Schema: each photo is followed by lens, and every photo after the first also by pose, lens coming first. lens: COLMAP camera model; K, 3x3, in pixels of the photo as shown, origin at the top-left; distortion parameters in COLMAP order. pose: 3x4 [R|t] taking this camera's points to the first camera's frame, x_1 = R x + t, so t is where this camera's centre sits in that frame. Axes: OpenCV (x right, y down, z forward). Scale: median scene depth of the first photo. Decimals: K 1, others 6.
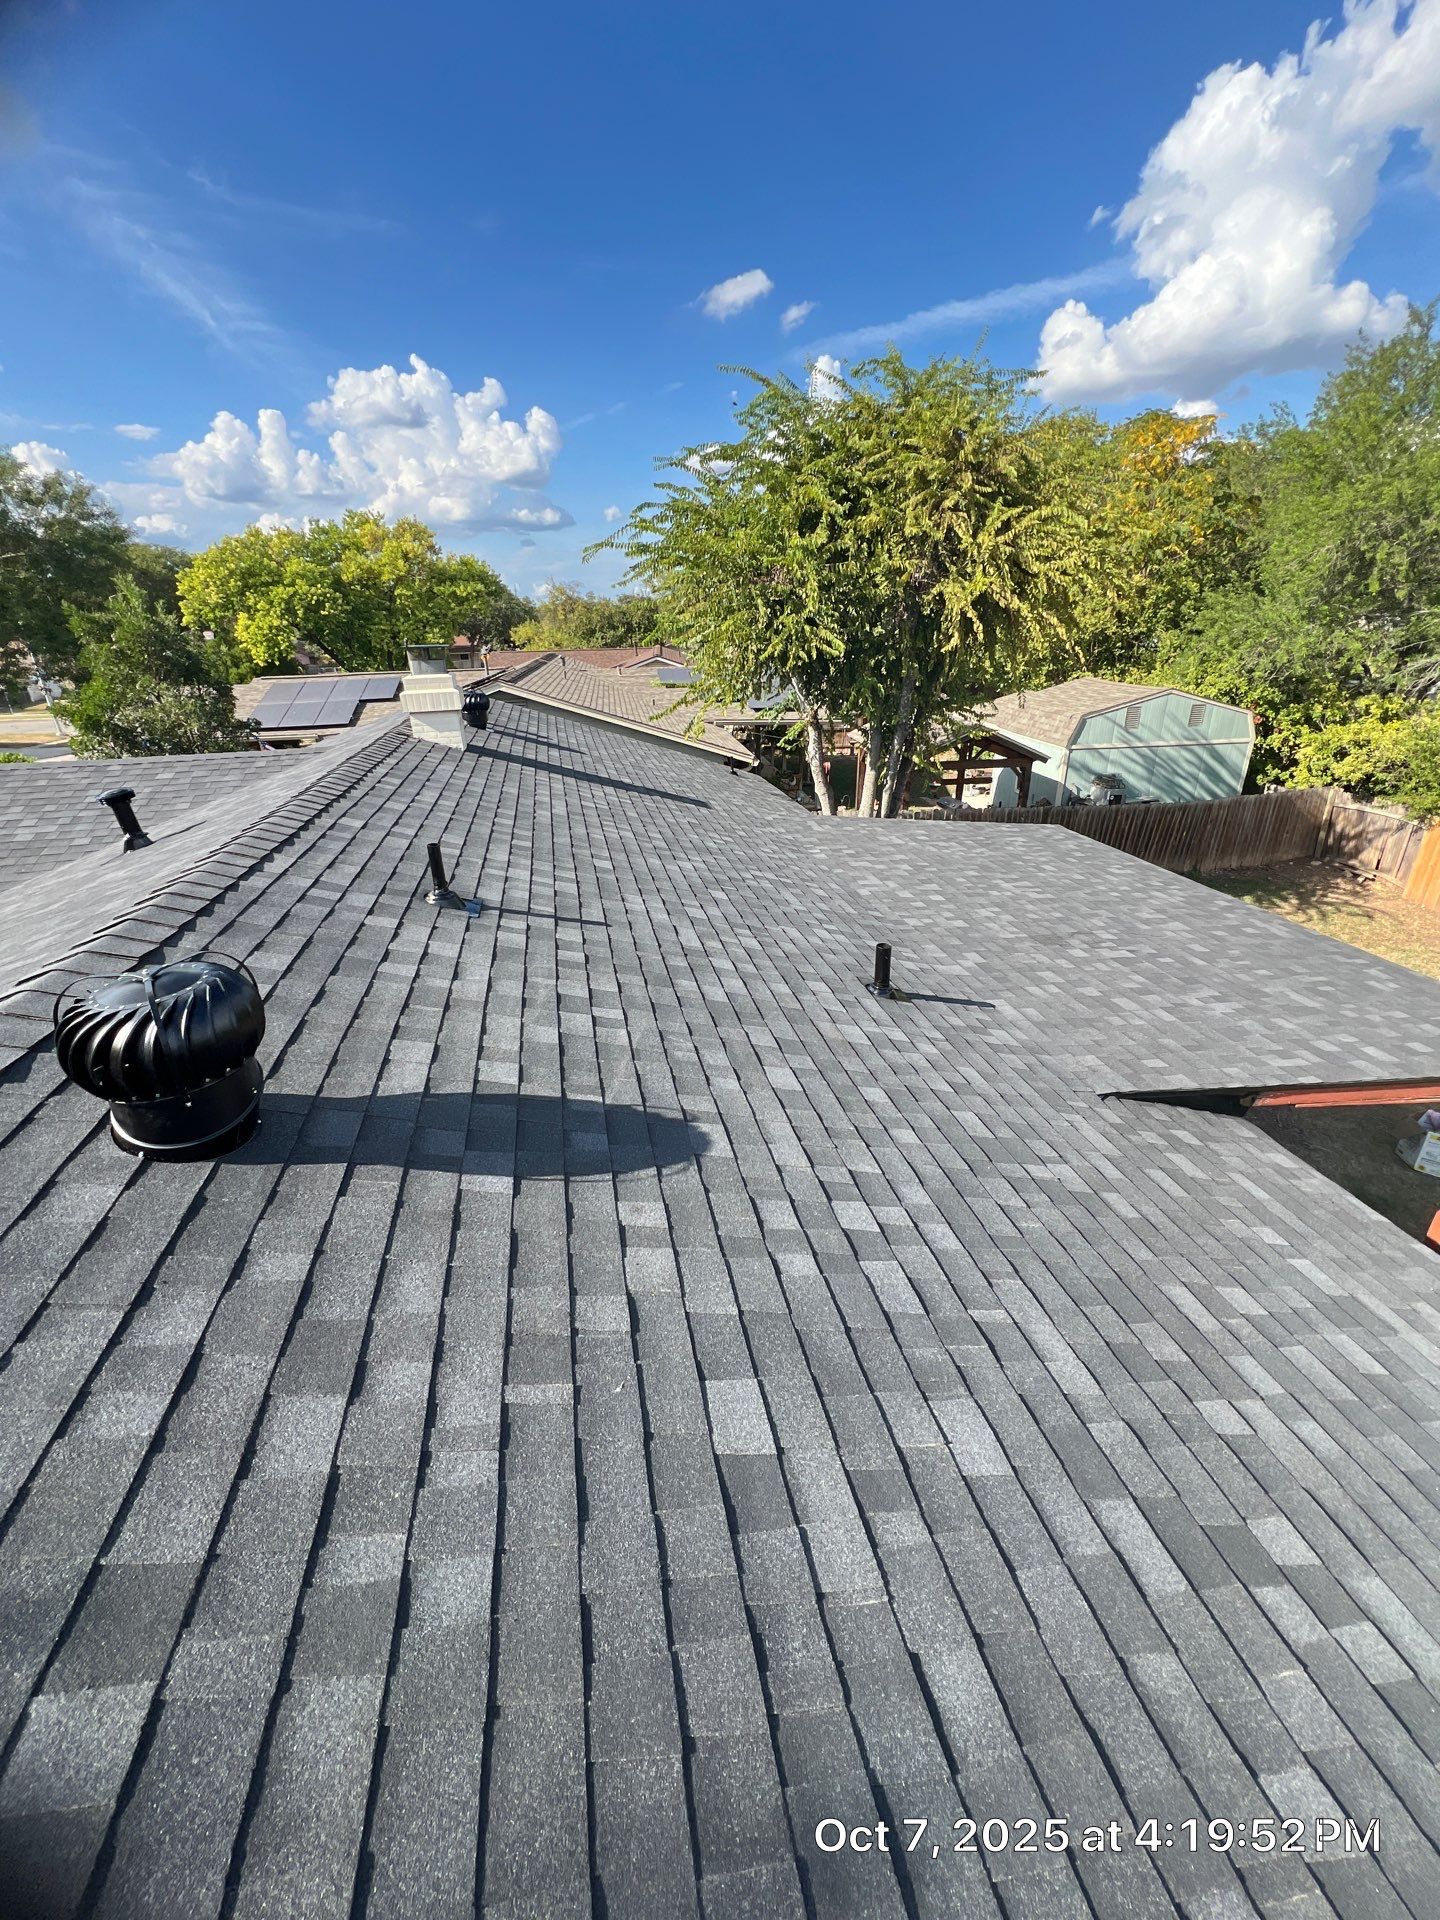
lens RADIAL K [[765.9, 0, 723.9], [0, 765.9, 958.8], [0, 0, 1]] dist [-0.001936, 0.000541]
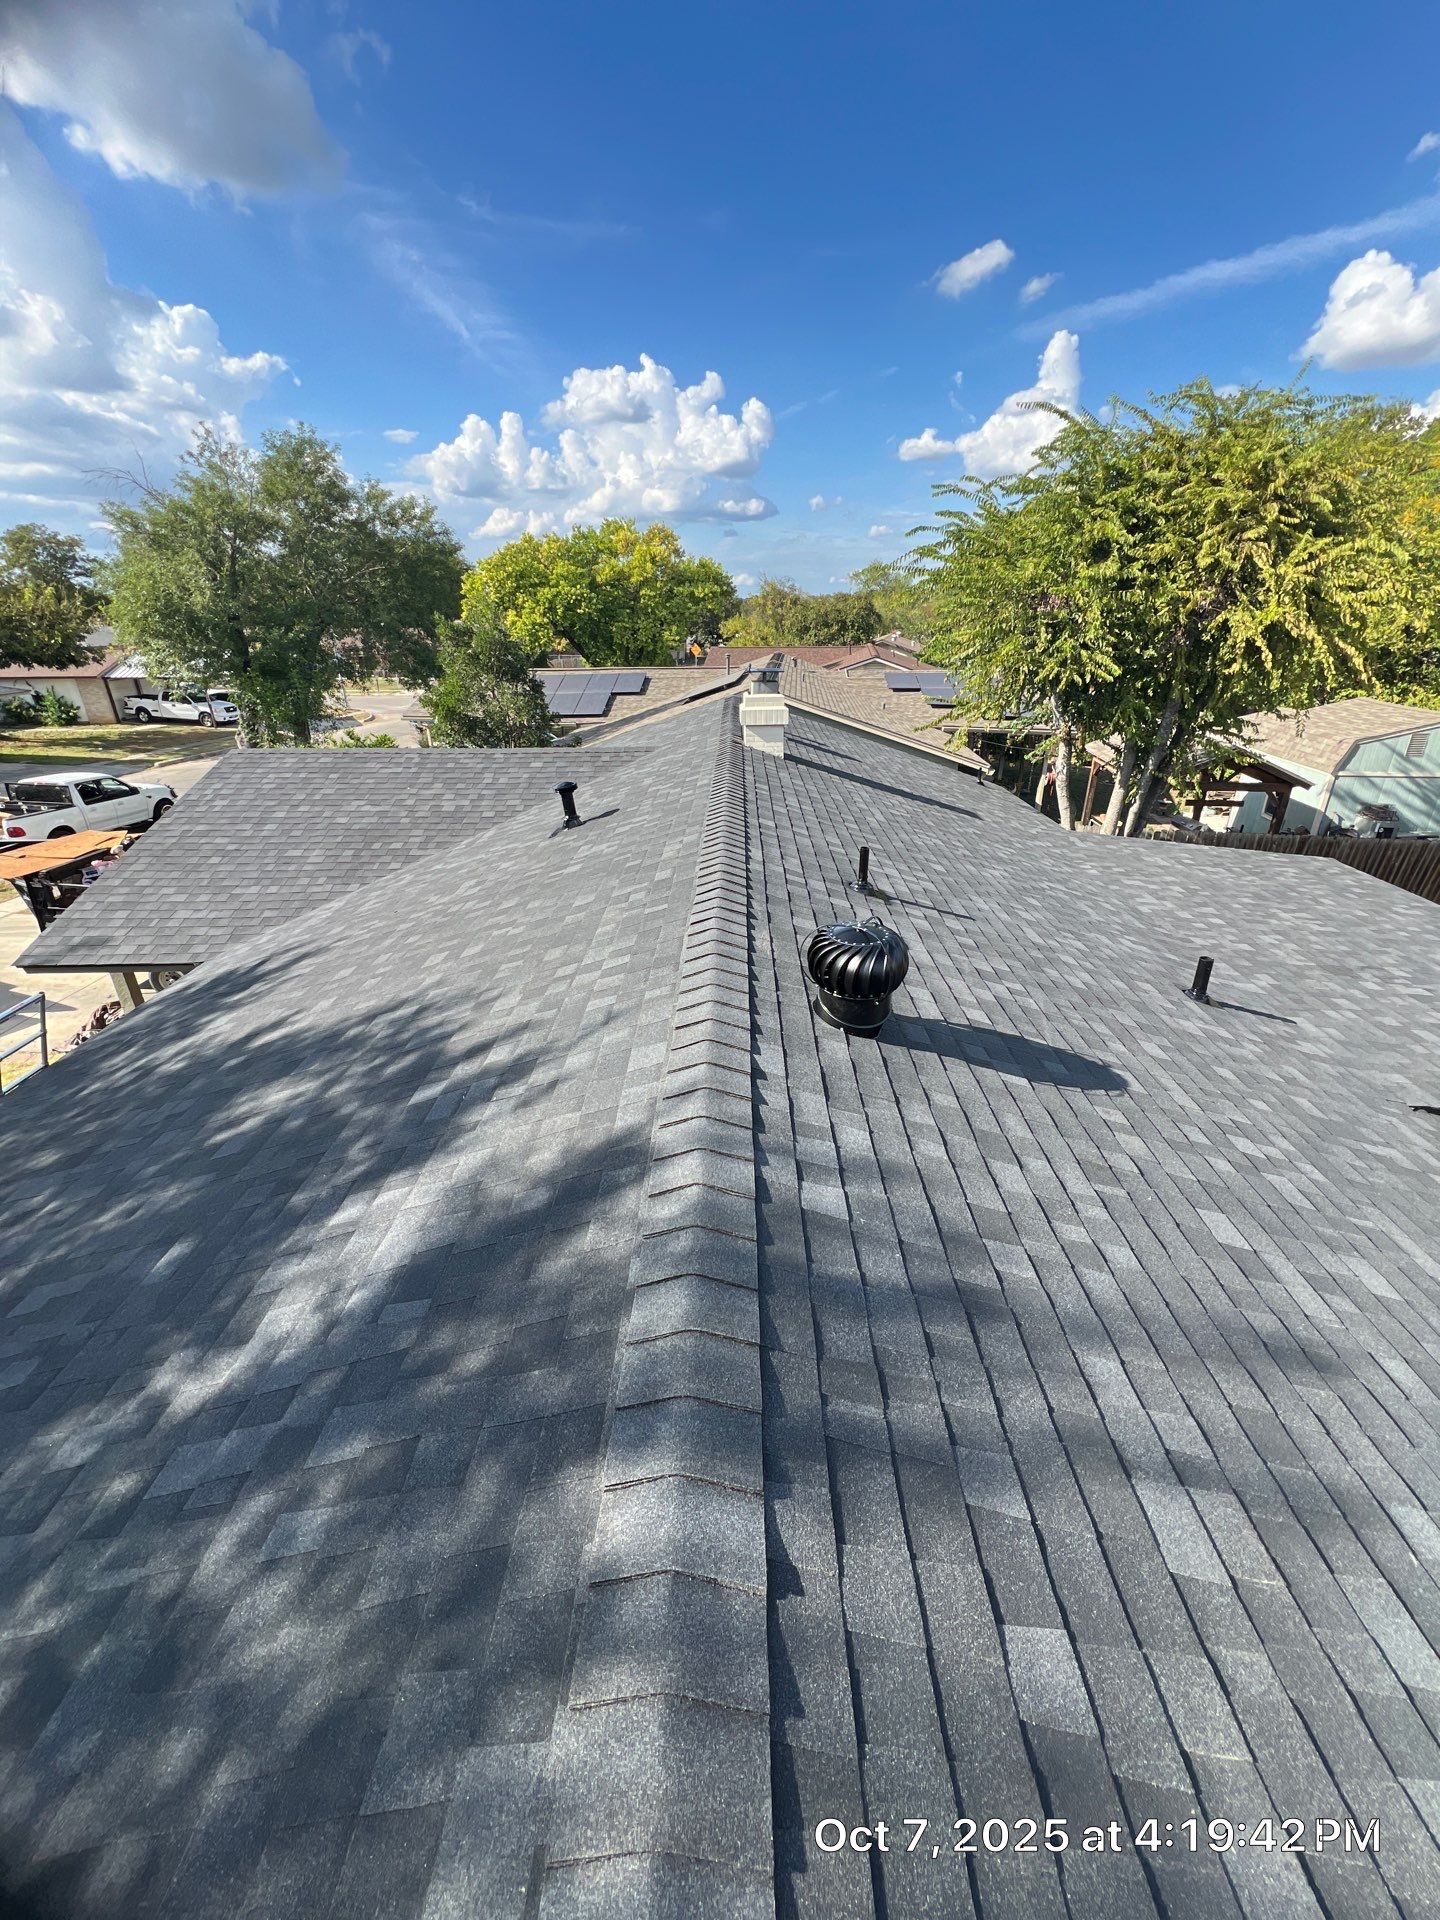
lens RADIAL K [[765.9, 0, 714.3], [0, 765.9, 960.6], [0, 0, 1]] dist [-0.001936, 0.000541]
pose [[0.972840, 0.107029, -0.205251, -0.102469], [-0.104035, 0.994250, 0.025353, 0.012226], [0.206784, -0.003311, 0.978381, -0.112353]]
